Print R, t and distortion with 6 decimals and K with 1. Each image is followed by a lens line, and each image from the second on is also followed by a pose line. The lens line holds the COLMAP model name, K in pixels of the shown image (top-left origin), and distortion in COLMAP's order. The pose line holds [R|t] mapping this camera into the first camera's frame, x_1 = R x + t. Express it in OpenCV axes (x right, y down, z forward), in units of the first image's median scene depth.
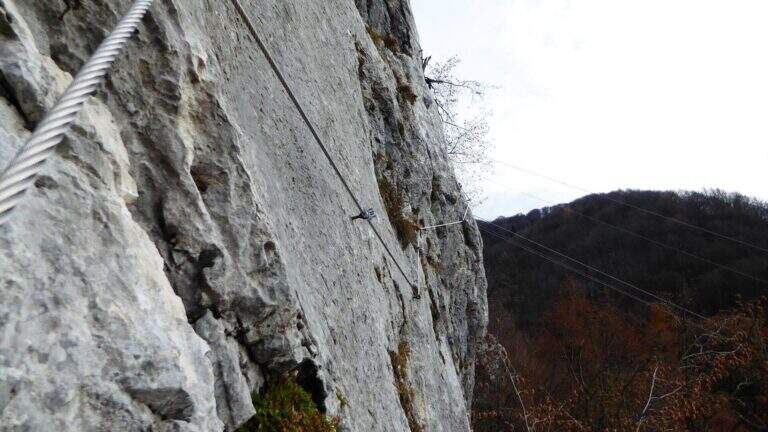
lens RADIAL K [[519.0, 0, 384.0], [0, 519.0, 216.0], [0, 0, 1]] dist [-0.015754, -0.001190]
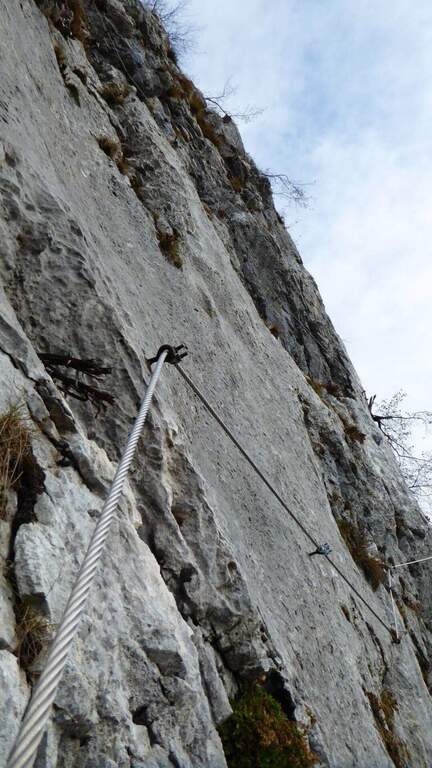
lens RADIAL K [[533.3, 0, 250.1], [0, 533.3, 381.8], [0, 0, 1]] dist [-0.116218, 0.001060]
pose [[0.977286, -0.151490, -0.148200, 0.044916], [0.092144, 0.933484, -0.346580, 0.049893], [0.190846, 0.325052, 0.926239, -0.182209]]
